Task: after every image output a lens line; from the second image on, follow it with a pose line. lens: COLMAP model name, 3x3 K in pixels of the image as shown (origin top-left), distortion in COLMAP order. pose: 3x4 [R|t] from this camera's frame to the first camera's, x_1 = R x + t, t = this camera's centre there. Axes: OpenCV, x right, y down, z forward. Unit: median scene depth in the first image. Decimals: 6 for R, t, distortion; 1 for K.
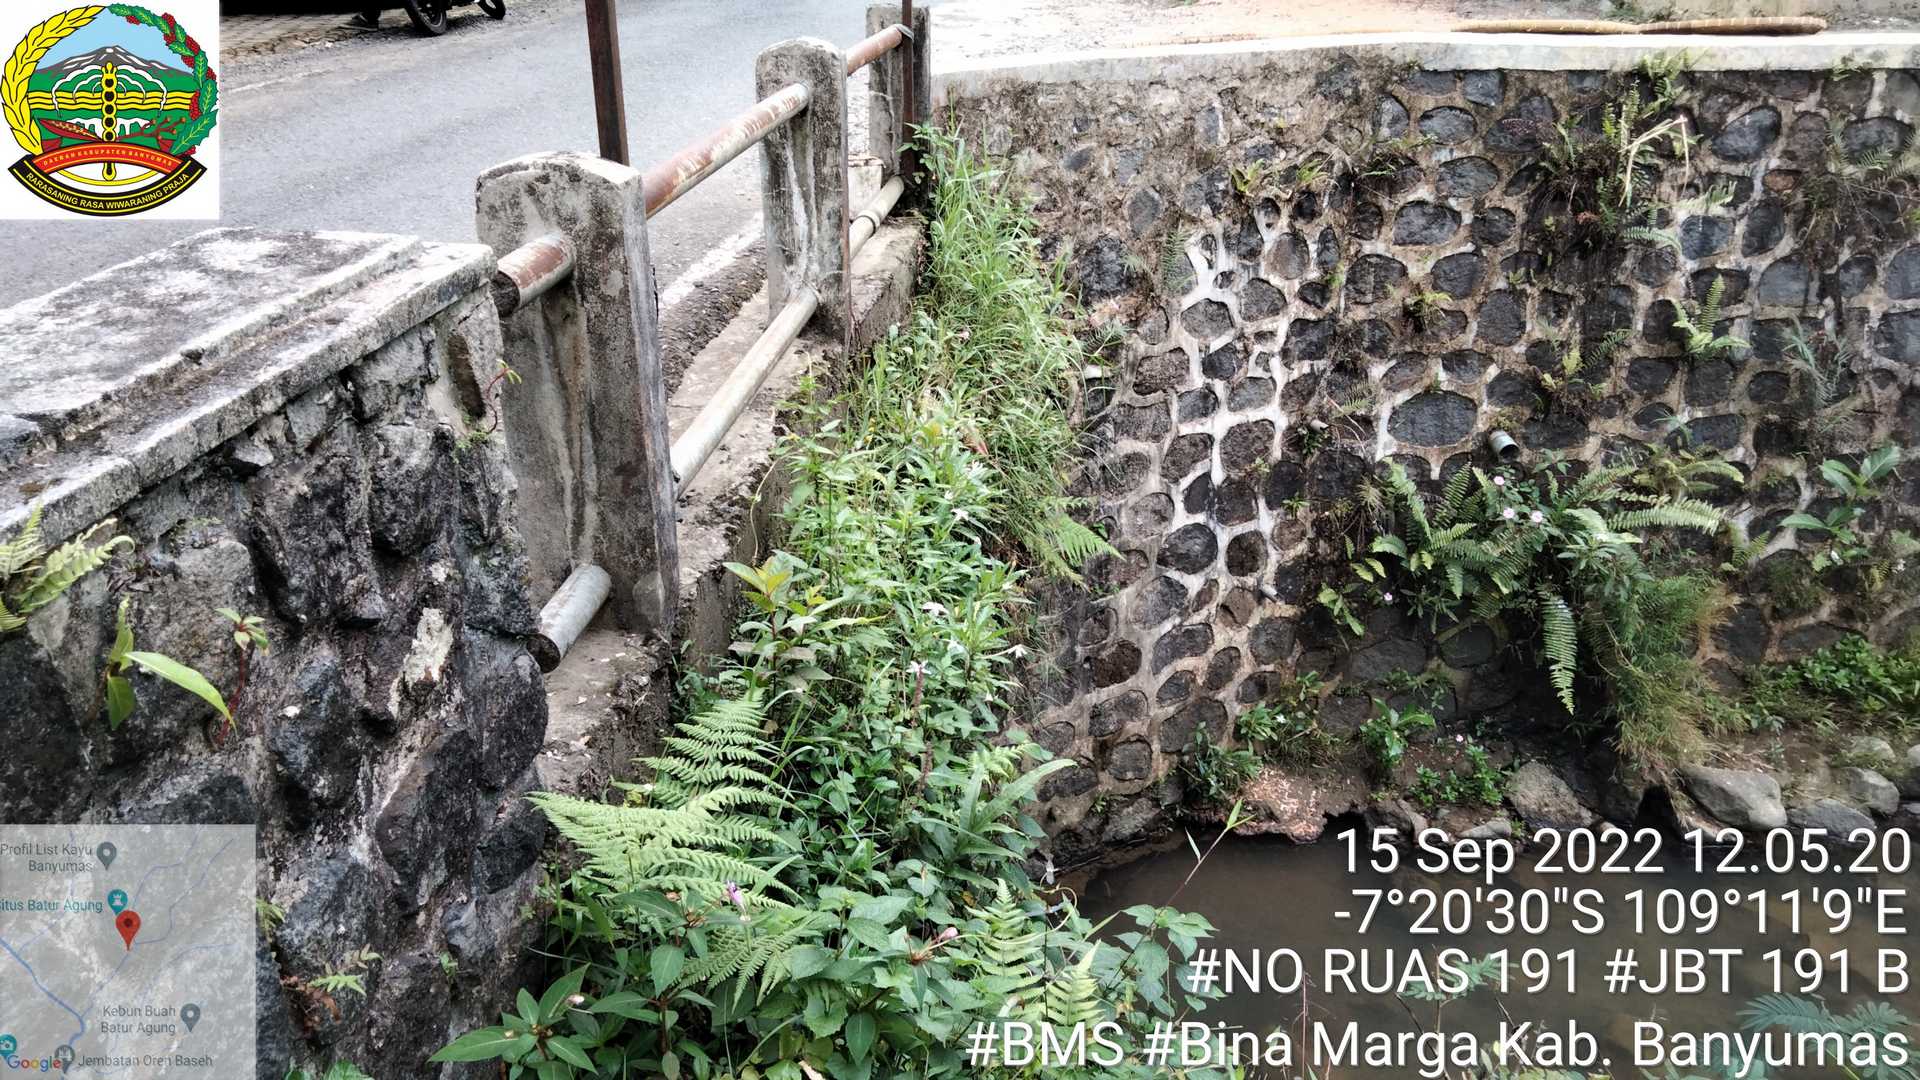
lens RADIAL K [[1397.2, 0, 970.7], [0, 1397.2, 545.9], [0, 0, 1]] dist [0.028566, 0.002909]
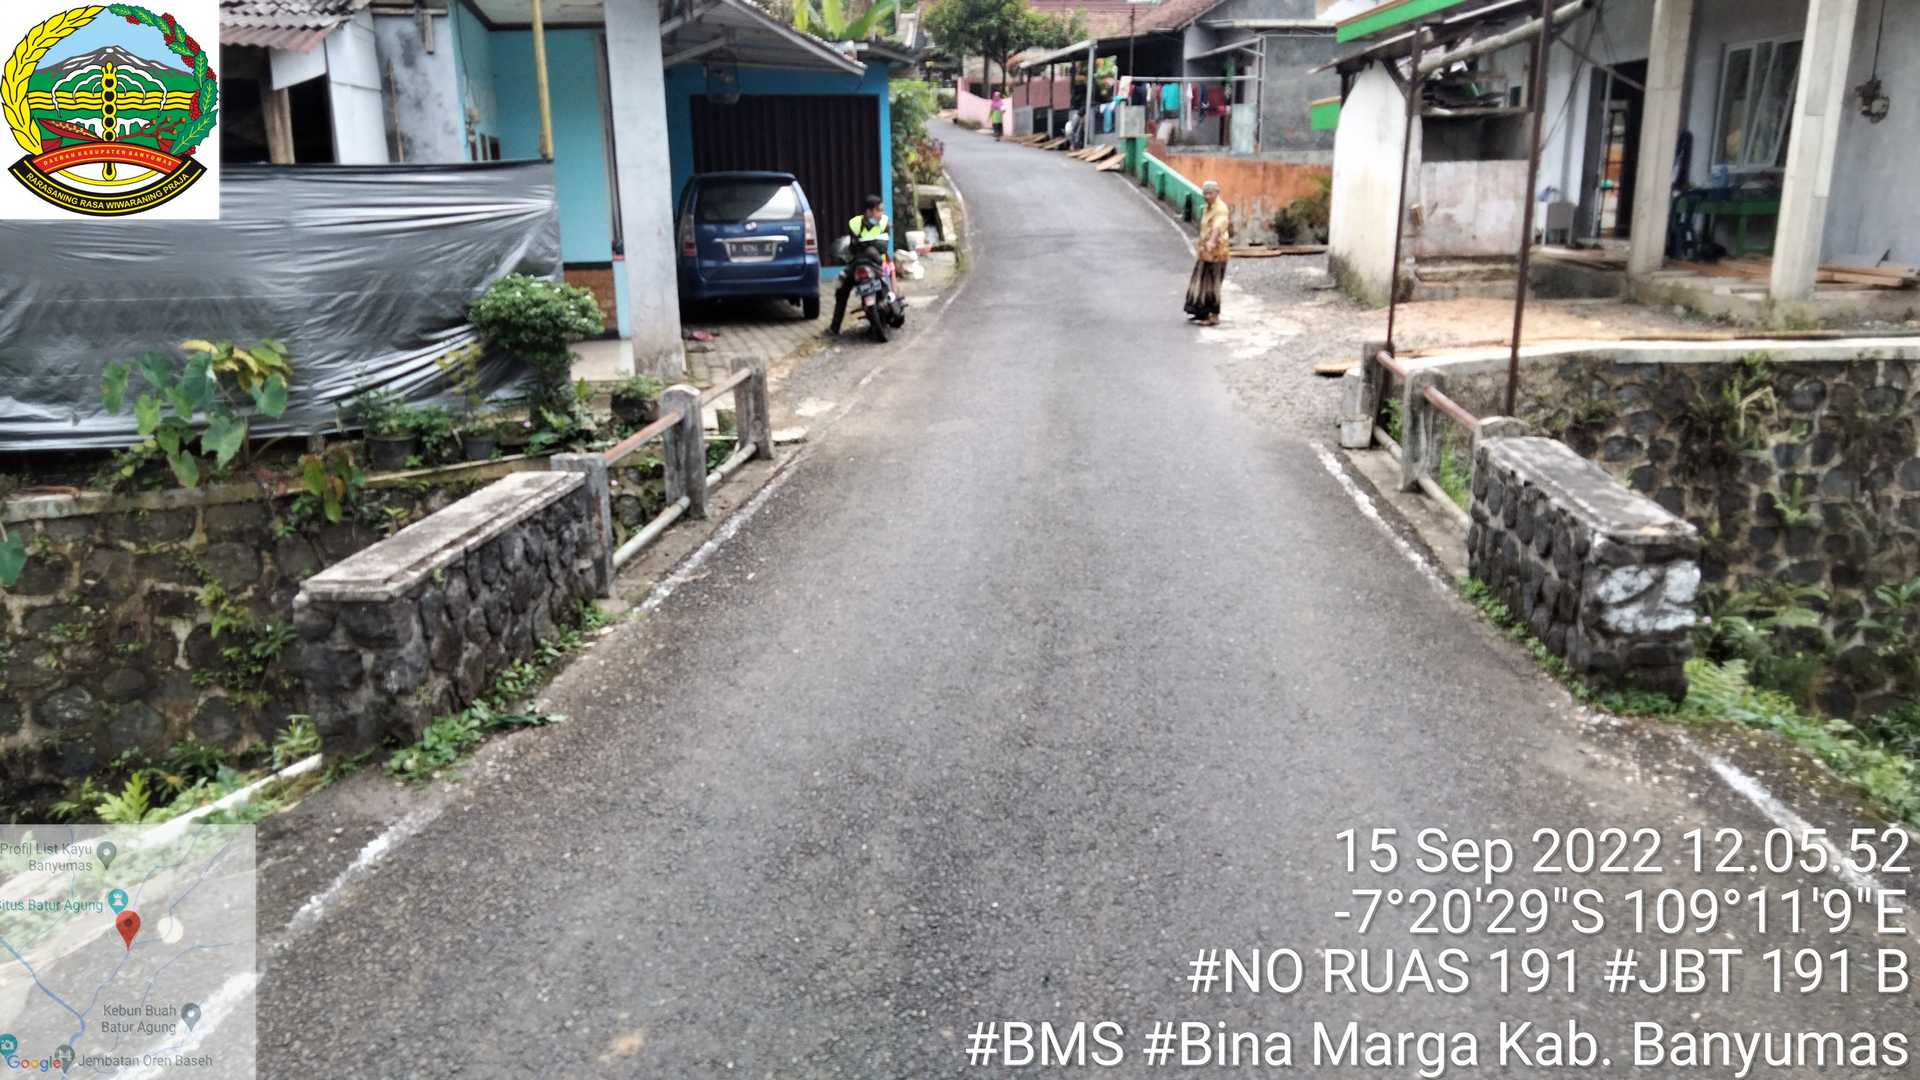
lens RADIAL K [[1397.2, 0, 957.4], [0, 1397.2, 547.7], [0, 0, 1]] dist [0.028566, 0.002909]
pose [[0.999838, -0.013291, -0.012131, -0.451634], [0.010969, 0.984564, -0.174679, 0.173051], [0.014266, 0.174518, 0.984551, -0.653628]]
